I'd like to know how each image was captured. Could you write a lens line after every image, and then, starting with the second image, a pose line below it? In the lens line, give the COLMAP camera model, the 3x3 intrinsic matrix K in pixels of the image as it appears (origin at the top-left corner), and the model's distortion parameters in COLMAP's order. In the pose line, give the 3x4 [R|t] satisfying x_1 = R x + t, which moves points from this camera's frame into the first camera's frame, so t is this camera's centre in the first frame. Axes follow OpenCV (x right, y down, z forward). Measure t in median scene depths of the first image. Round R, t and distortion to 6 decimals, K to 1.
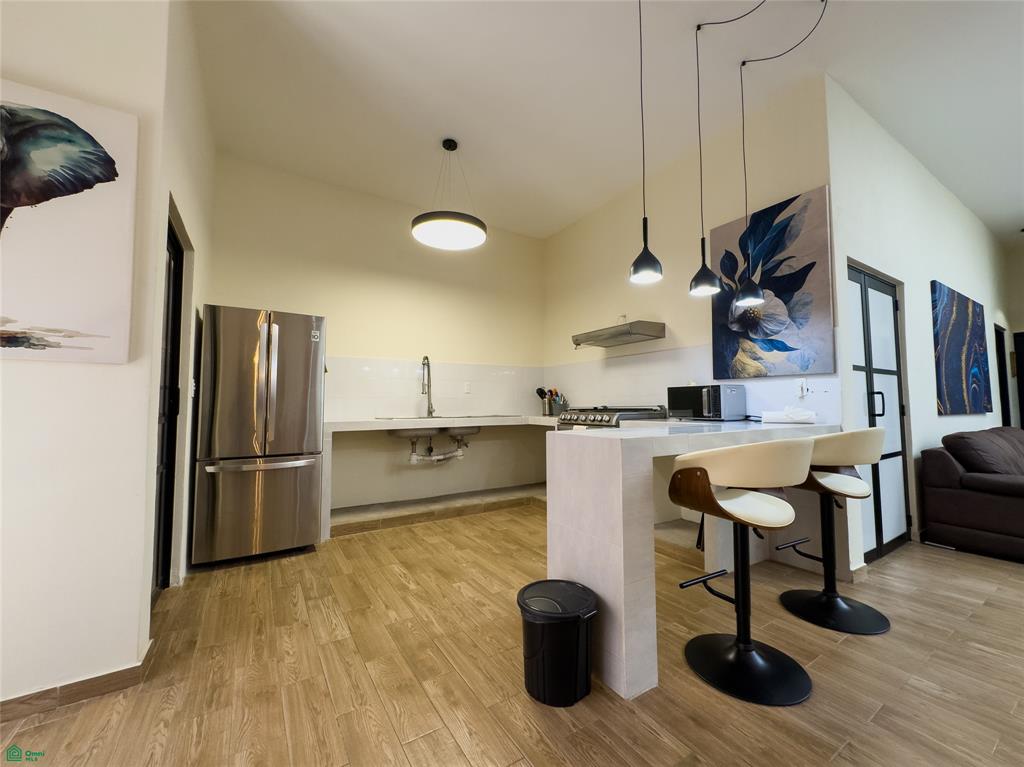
lens RADIAL K [[410.9, 0, 510.9], [0, 410.9, 381.6], [0, 0, 1]] dist [-0.002490, 0.001571]
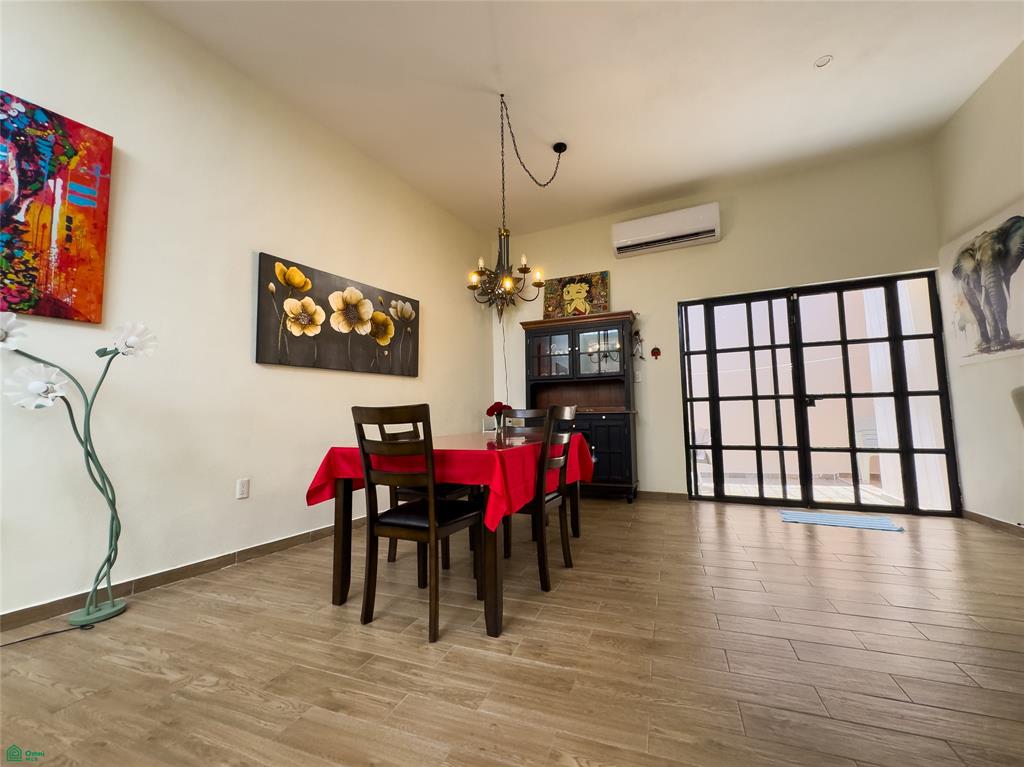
lens RADIAL K [[410.9, 0, 515.3], [0, 410.9, 380.4], [0, 0, 1]] dist [-0.002490, 0.001571]
pose [[-0.795562, -0.035105, -0.604855, 0.865150], [0.057164, 0.989518, -0.132617, 0.086913], [0.603170, -0.140081, -0.785216, 0.509931]]
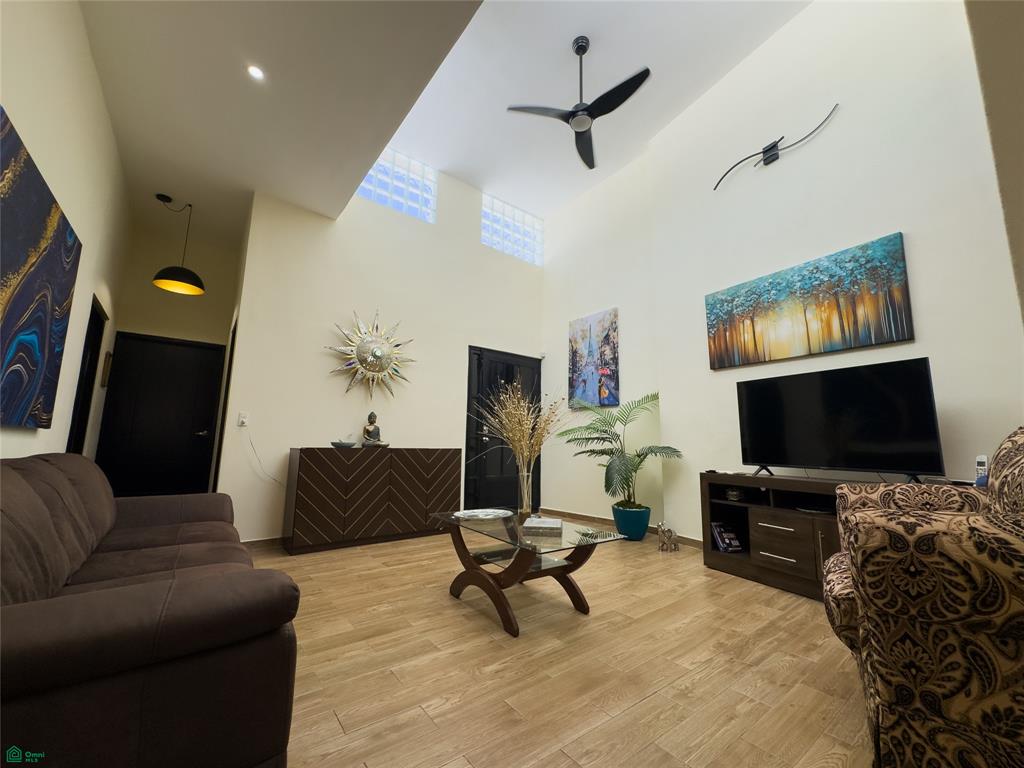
lens RADIAL K [[410.9, 0, 512.5], [0, 410.9, 381.2], [0, 0, 1]] dist [-0.002490, 0.001571]
pose [[-0.089131, 0.160444, 0.983012, 0.859005], [-0.072794, 0.983252, -0.167083, 0.091230], [-0.993356, -0.086450, -0.075959, 0.651654]]
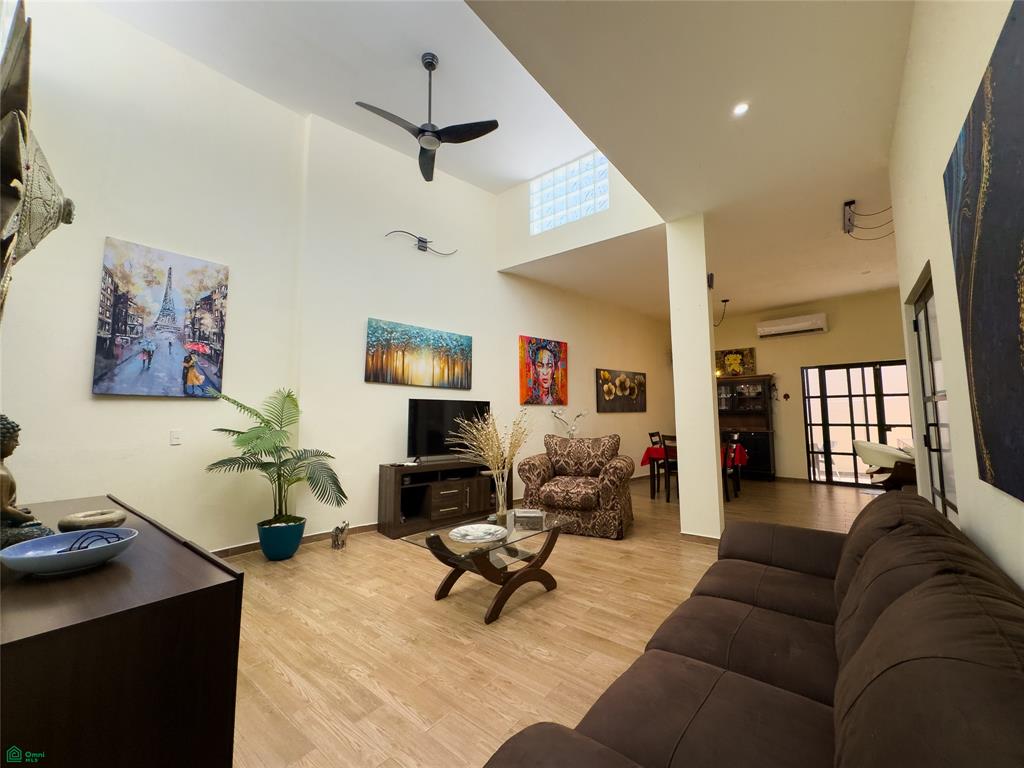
lens RADIAL K [[410.9, 0, 512.6], [0, 410.9, 380.7], [0, 0, 1]] dist [-0.002490, 0.001571]
pose [[-0.946880, -0.016313, -0.321172, 2.010526], [0.030971, 0.989445, -0.141564, 0.029505], [0.320092, -0.143991, -0.936380, 1.533585]]
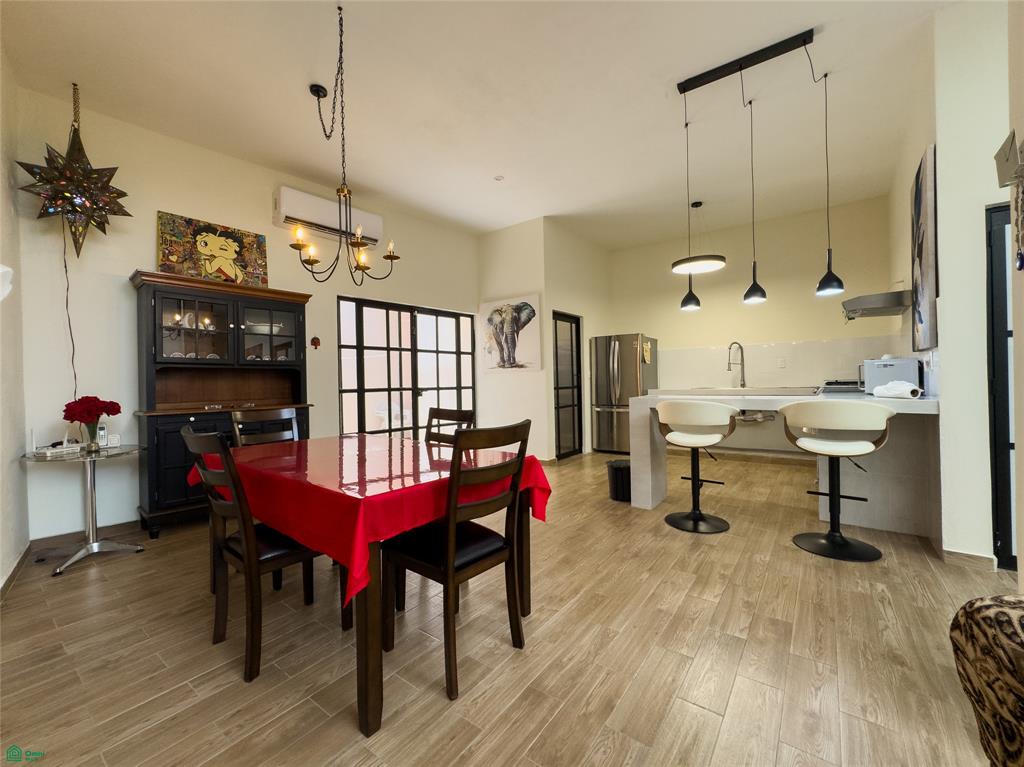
lens RADIAL K [[410.9, 0, 508.2], [0, 410.9, 383.0], [0, 0, 1]] dist [-0.002490, 0.001571]
pose [[0.343274, -0.000316, -0.939235, 1.136701], [0.075422, 0.996780, 0.027230, -0.028885], [0.936202, -0.080187, 0.342193, -0.214059]]
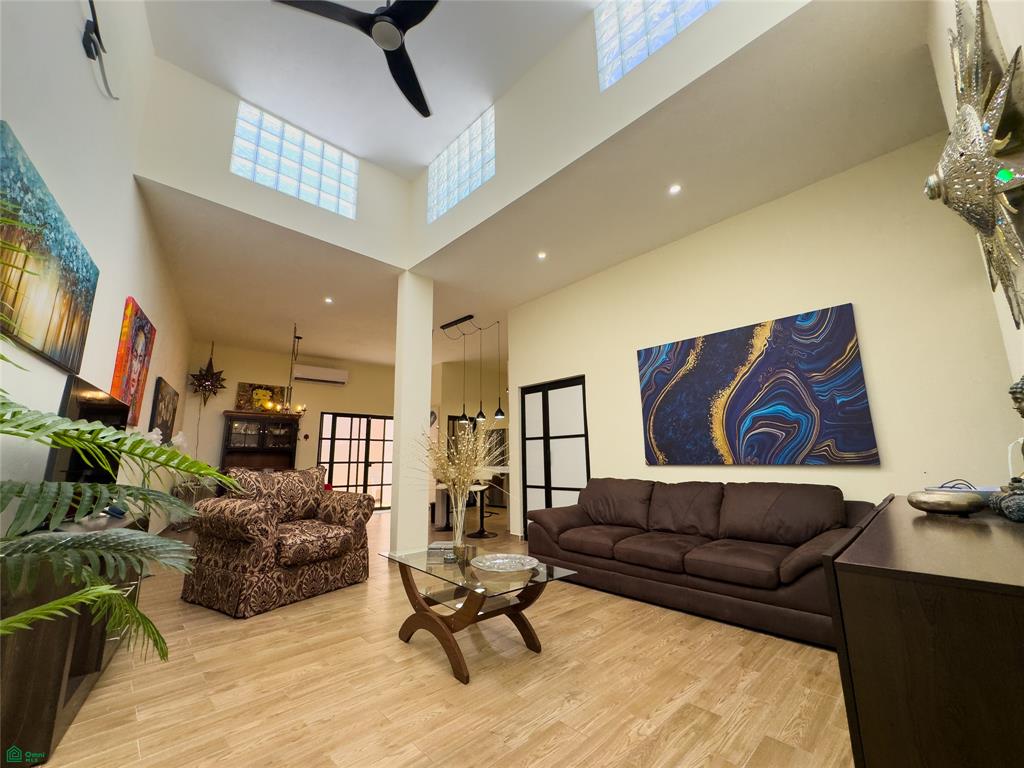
lens RADIAL K [[410.9, 0, 514.7], [0, 410.9, 381.7], [0, 0, 1]] dist [-0.002490, 0.001571]
pose [[0.194090, -0.182774, -0.963806, 2.602202], [0.070966, 0.982531, -0.172034, 0.029167], [0.978414, -0.035007, 0.203670, 0.493592]]
